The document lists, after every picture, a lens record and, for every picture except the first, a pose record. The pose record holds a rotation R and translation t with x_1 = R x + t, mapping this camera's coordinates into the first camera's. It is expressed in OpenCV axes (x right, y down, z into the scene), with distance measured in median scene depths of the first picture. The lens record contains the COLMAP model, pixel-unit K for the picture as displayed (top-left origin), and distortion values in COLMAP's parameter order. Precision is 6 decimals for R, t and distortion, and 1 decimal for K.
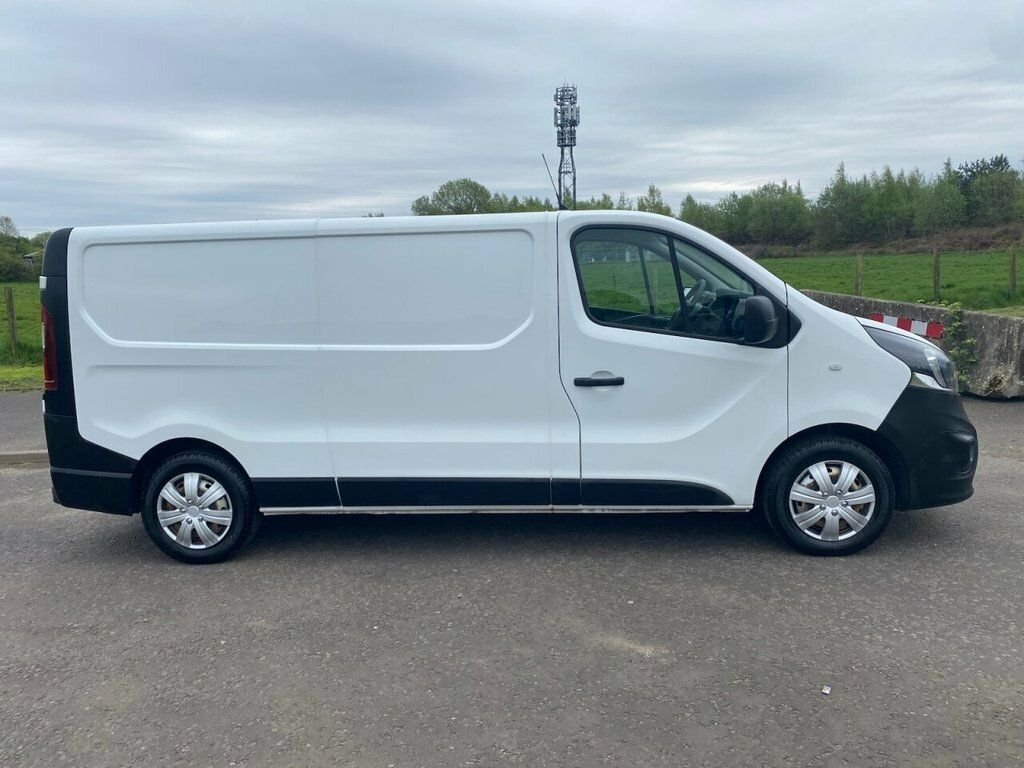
lens RADIAL K [[836.9, 0, 512.0], [0, 836.9, 384.0], [0, 0, 1]] dist [-0.006935, -0.004089]
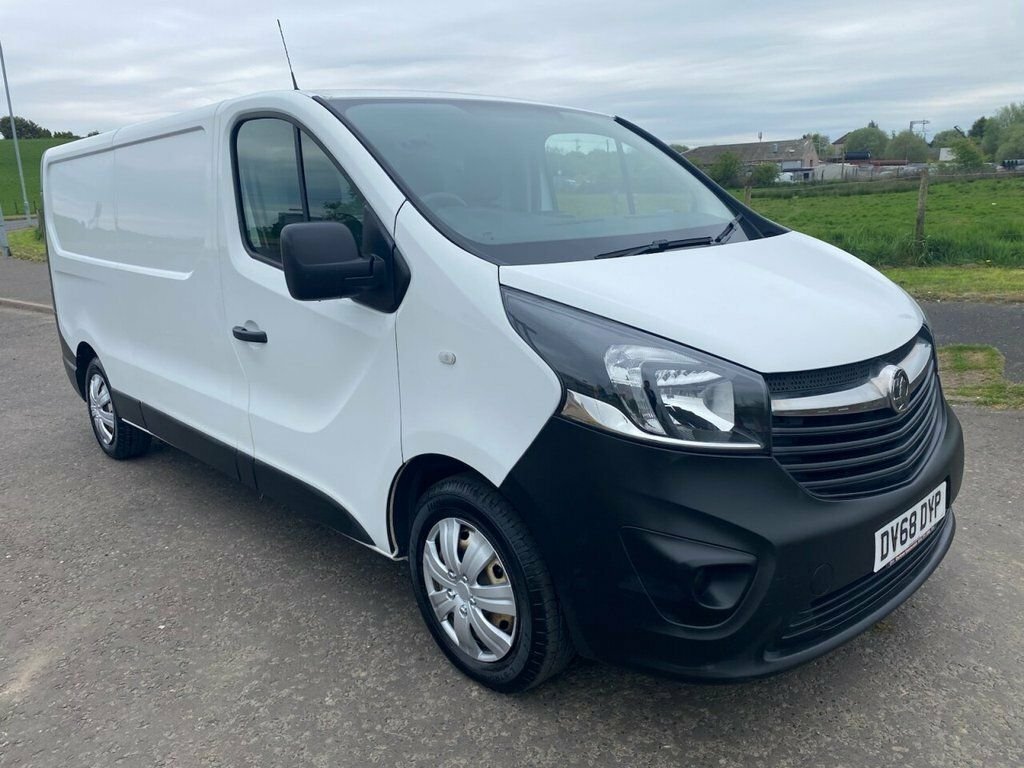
lens RADIAL K [[799.9, 0, 512.0], [0, 799.9, 384.0], [0, 0, 1]] dist [0.065531, -0.087586]
pose [[0.714670, 0.155011, -0.682069, 0.765467], [-0.075126, 0.986504, 0.145482, -0.081290], [0.695415, -0.052731, 0.716671, 0.641152]]
